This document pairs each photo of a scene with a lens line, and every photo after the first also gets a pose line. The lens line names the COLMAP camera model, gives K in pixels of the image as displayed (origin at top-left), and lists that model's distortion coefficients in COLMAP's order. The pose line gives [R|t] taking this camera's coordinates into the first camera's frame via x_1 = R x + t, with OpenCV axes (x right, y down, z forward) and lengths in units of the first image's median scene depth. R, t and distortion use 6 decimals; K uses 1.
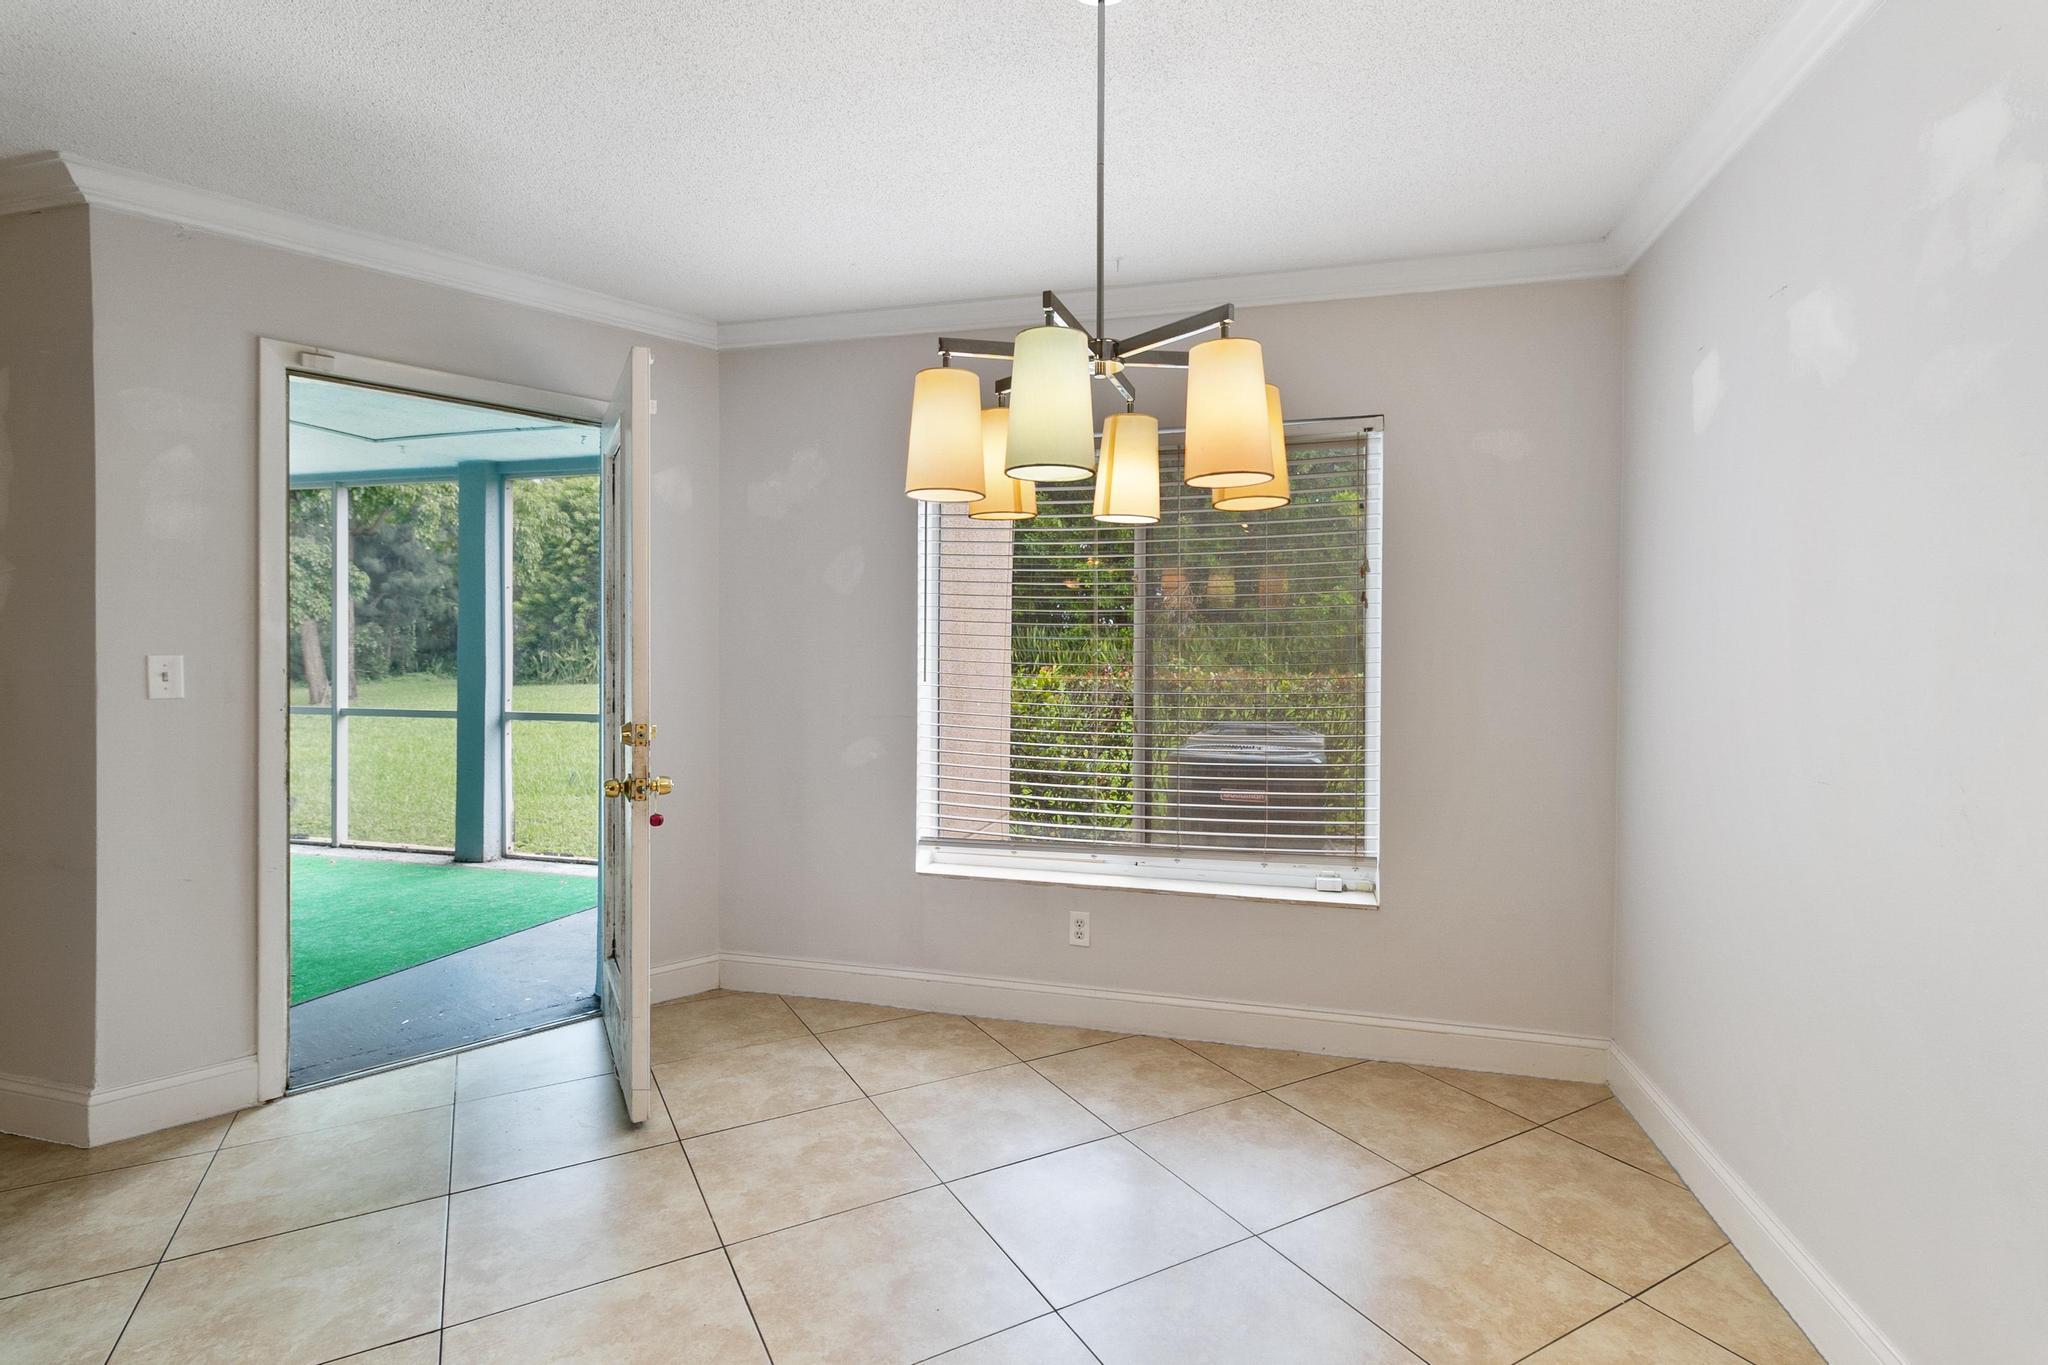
lens RADIAL K [[964.6, 0, 1023.1], [0, 964.6, 663.7], [0, 0, 1]] dist [0.000798, 0.000150]
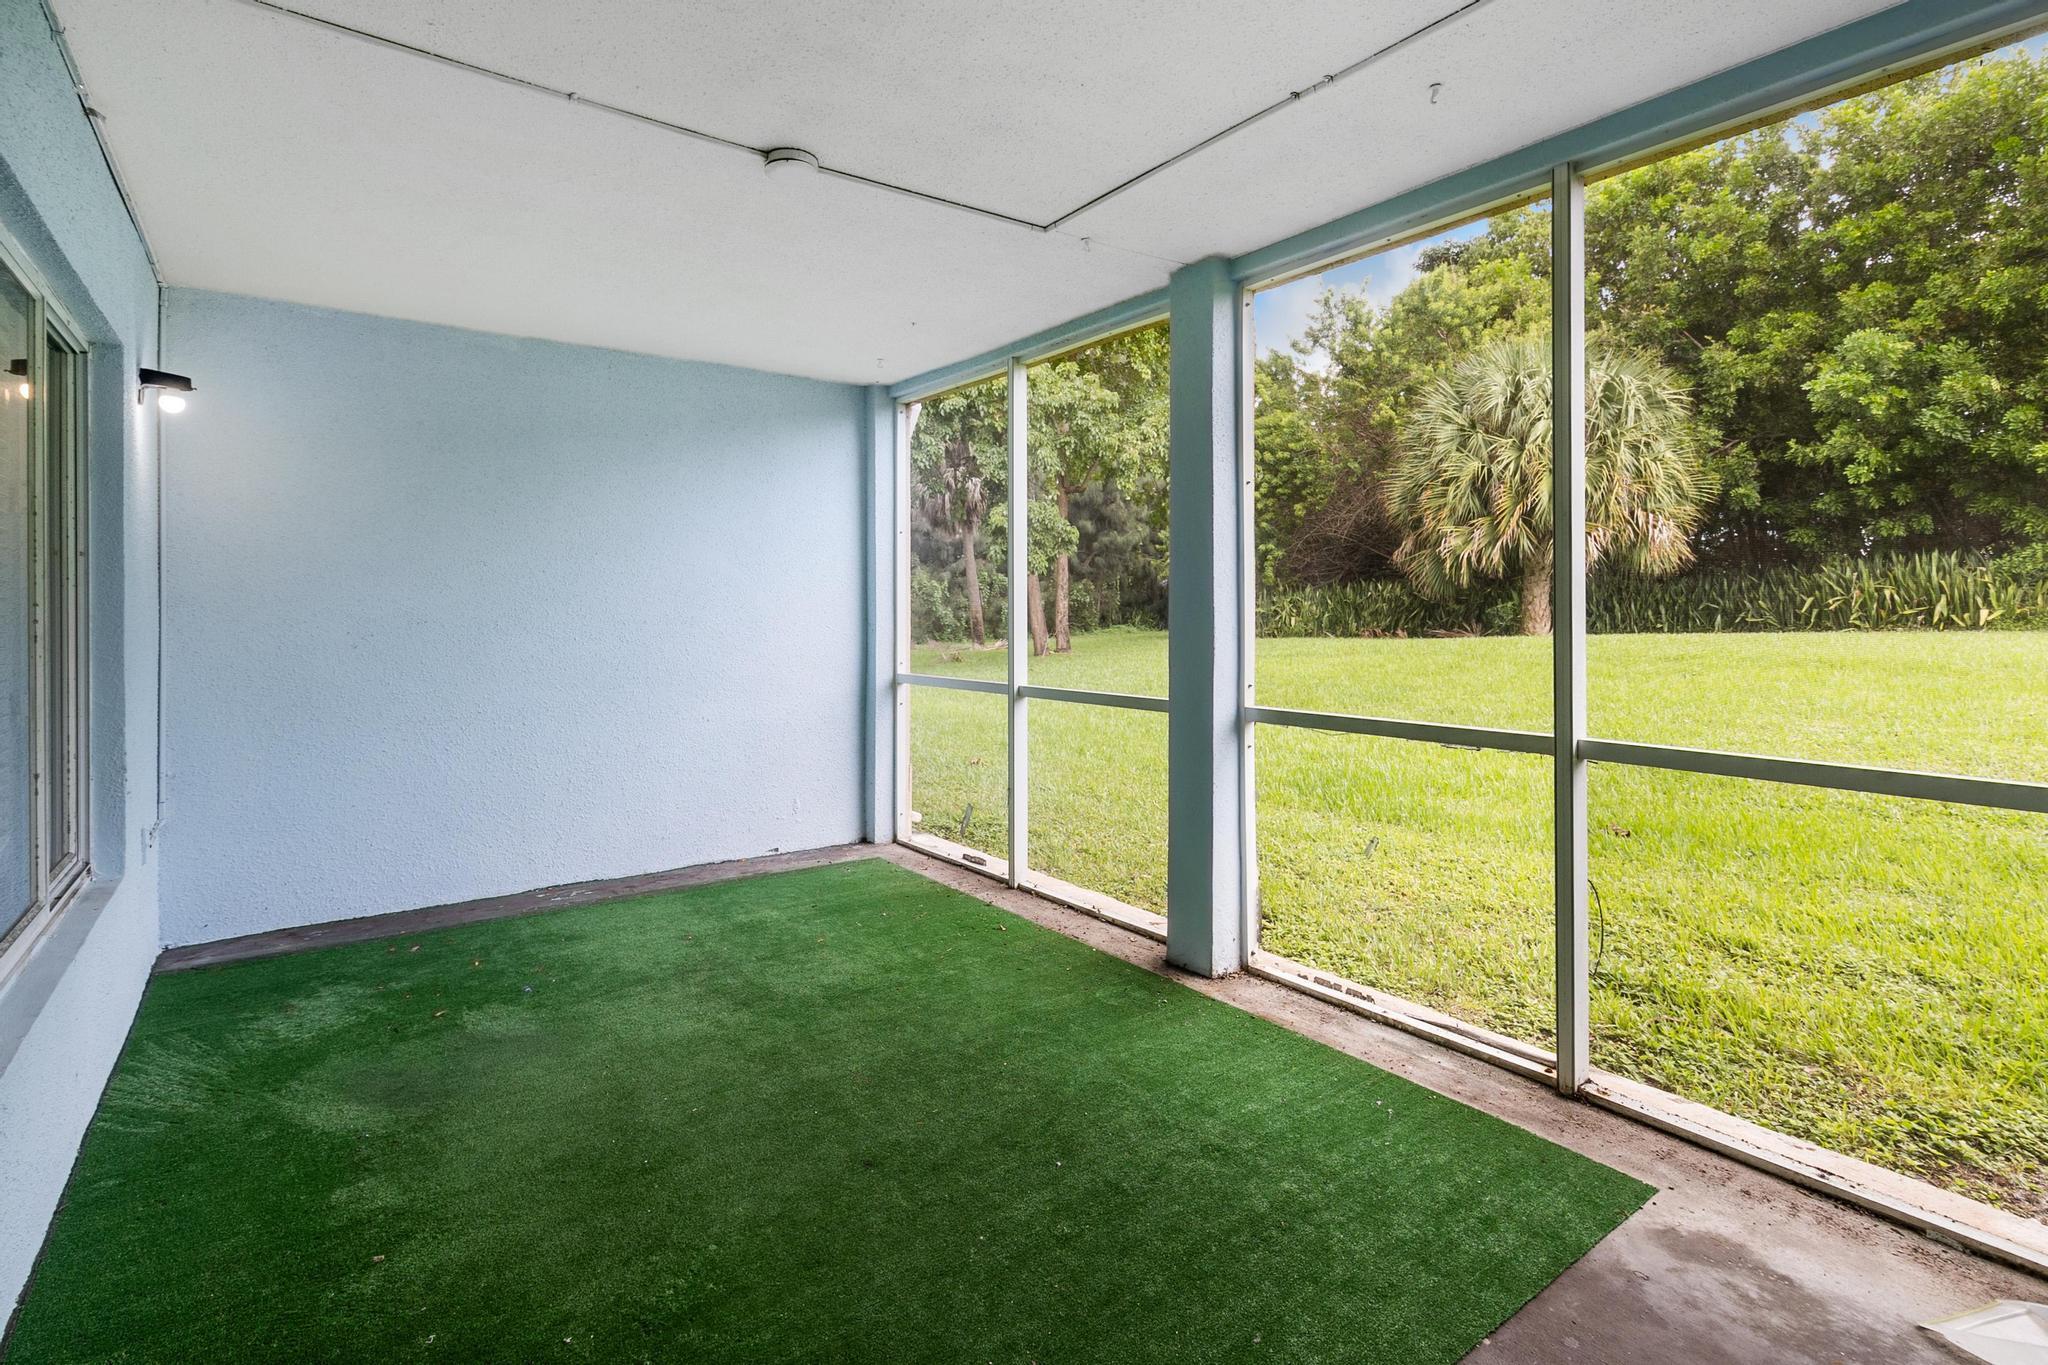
lens RADIAL K [[964.6, 0, 1023.1], [0, 964.6, 663.7], [0, 0, 1]] dist [0.000798, 0.000150]
pose [[0.788198, 0.022747, -0.615001, -0.095166], [0.009045, 0.998781, 0.048535, -0.001017], [0.615355, -0.043818, 0.787031, 0.155937]]
